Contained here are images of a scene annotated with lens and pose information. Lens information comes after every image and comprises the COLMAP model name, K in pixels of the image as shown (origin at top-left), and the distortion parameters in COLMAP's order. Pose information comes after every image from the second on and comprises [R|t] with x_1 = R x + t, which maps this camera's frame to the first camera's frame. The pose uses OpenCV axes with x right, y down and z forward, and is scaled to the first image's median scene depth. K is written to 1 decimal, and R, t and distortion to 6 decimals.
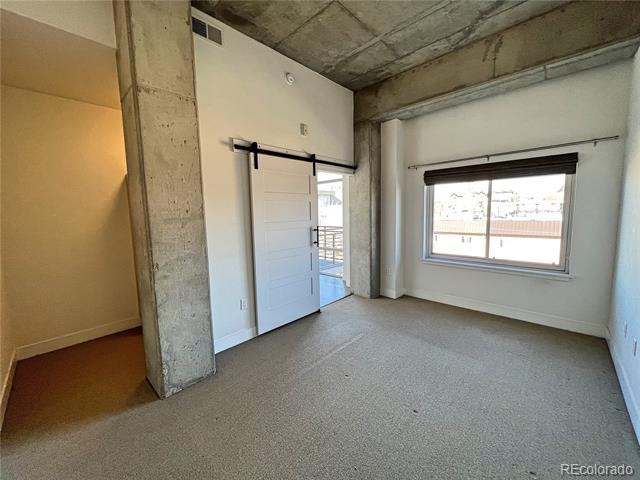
lens RADIAL K [[256.0, 0, 318.6], [0, 256.0, 238.0], [0, 0, 1]] dist [-0.002795, 0.000655]
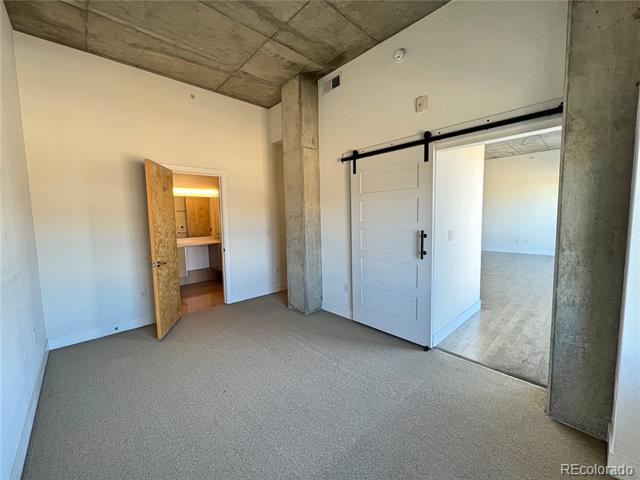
lens RADIAL K [[256.0, 0, 319.1], [0, 256.0, 238.0], [0, 0, 1]] dist [-0.002795, 0.000655]
pose [[-0.056191, 0.112200, -0.992096, 0.918170], [-0.079879, 0.989975, 0.116485, -0.109314], [0.995220, 0.085793, -0.046665, 0.923205]]
